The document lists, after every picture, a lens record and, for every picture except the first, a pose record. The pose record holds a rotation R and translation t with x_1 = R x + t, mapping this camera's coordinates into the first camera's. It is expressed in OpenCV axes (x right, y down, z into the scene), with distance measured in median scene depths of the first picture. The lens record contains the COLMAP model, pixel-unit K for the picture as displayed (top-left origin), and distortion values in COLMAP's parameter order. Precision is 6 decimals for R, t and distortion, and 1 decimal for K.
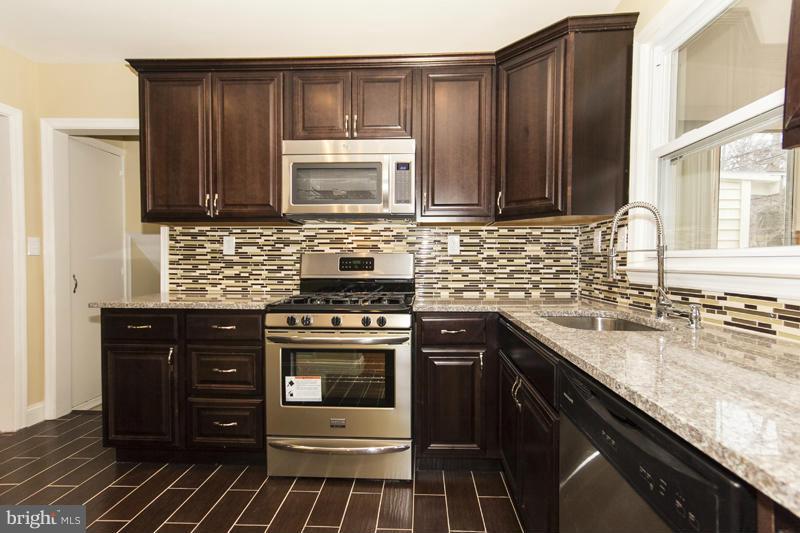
lens RADIAL K [[410.9, 0, 402.9], [0, 410.9, 269.5], [0, 0, 1]] dist [-0.001590, 0.000826]
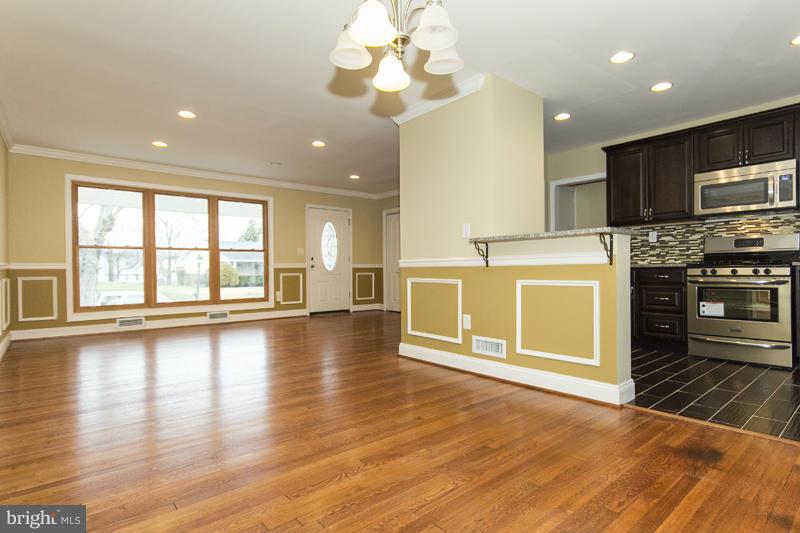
lens RADIAL K [[410.9, 0, 402.9], [0, 410.9, 269.5], [0, 0, 1]] dist [-0.001590, 0.000826]
pose [[0.684152, -0.010214, -0.729268, 0.134601], [-0.000702, 0.999892, -0.014662, 0.122326], [0.729339, 0.010542, 0.684071, -1.104822]]
